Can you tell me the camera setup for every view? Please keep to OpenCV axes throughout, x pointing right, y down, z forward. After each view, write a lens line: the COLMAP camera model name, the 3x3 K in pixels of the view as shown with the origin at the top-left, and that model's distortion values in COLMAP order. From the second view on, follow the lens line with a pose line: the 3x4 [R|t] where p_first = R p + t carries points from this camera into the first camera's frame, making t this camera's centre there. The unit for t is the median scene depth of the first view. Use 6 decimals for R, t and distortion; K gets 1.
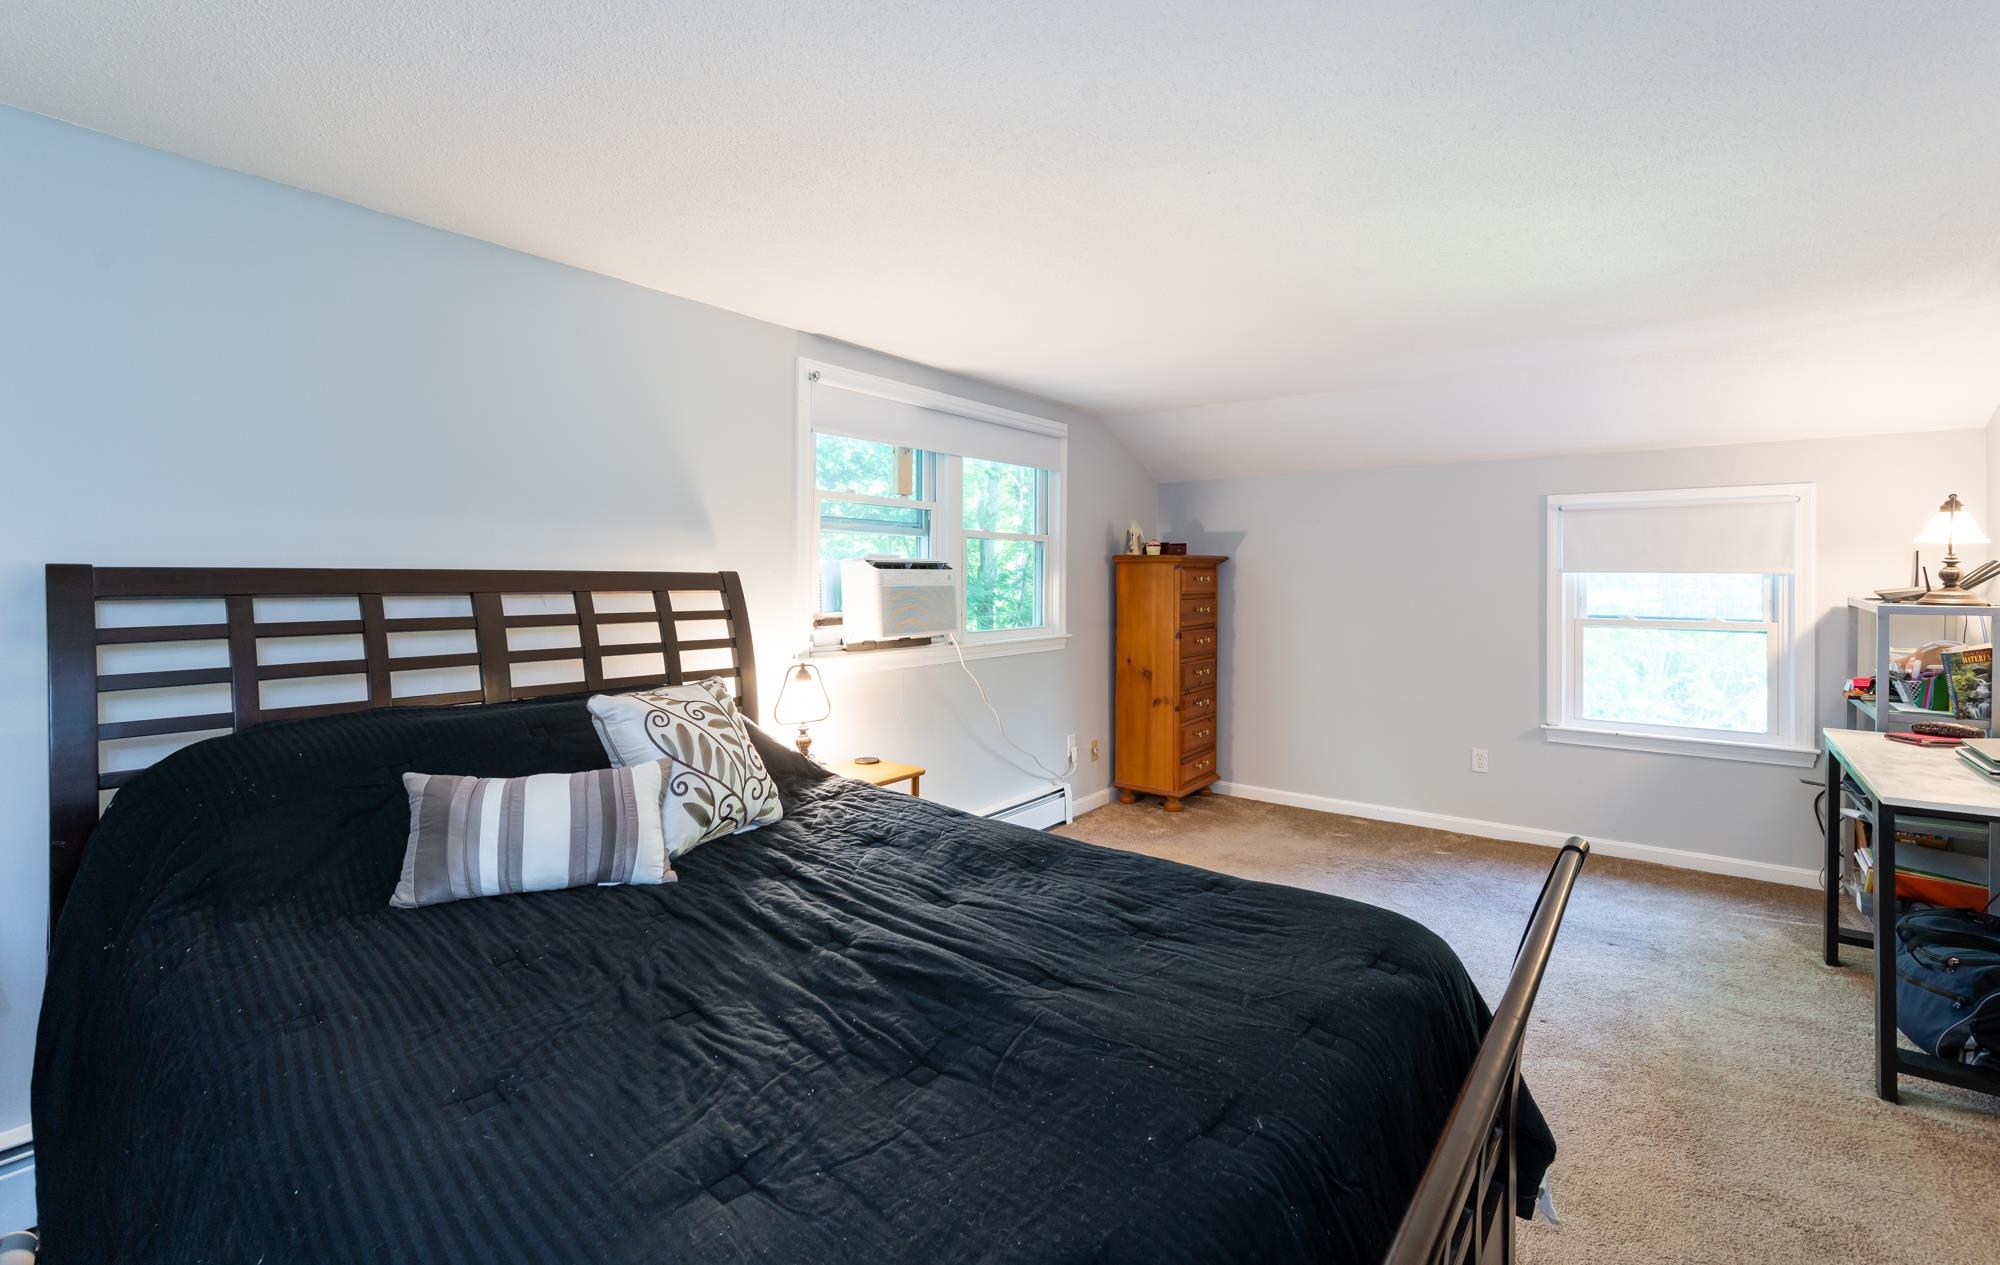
lens RADIAL K [[878.2, 0, 1001.0], [0, 878.2, 568.9], [0, 0, 1]] dist [0.000721, 0.000035]
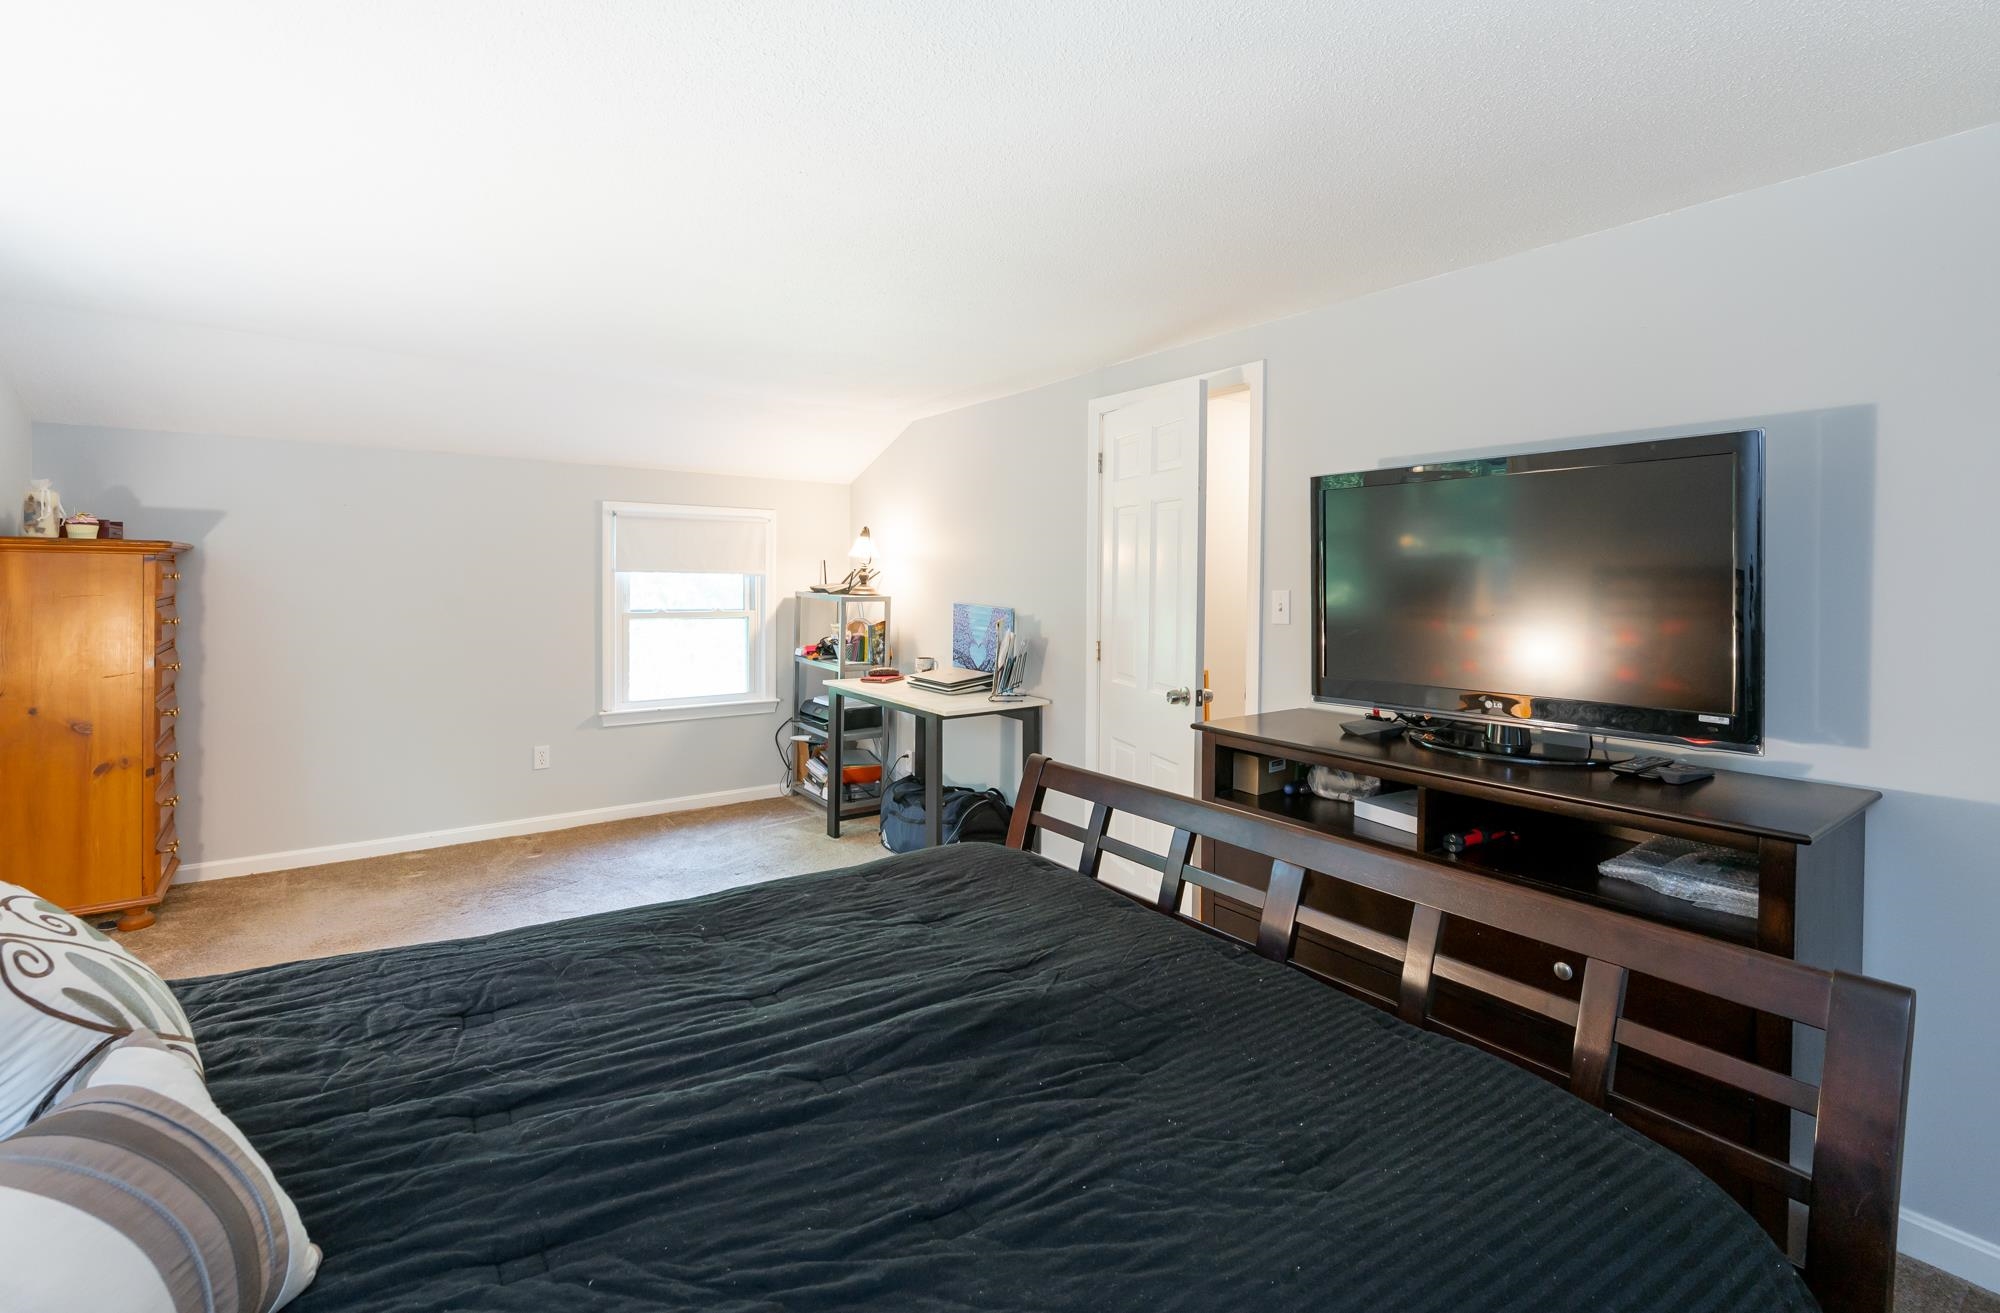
lens RADIAL K [[882.5, 0, 1000.7], [0, 882.5, 592.9], [0, 0, 1]] dist [0.000227, 0.000164]
pose [[0.283764, -0.016208, 0.958757, -0.323825], [-0.016417, 0.999628, 0.021758, -0.002124], [-0.958754, -0.021914, 0.283392, 0.248484]]
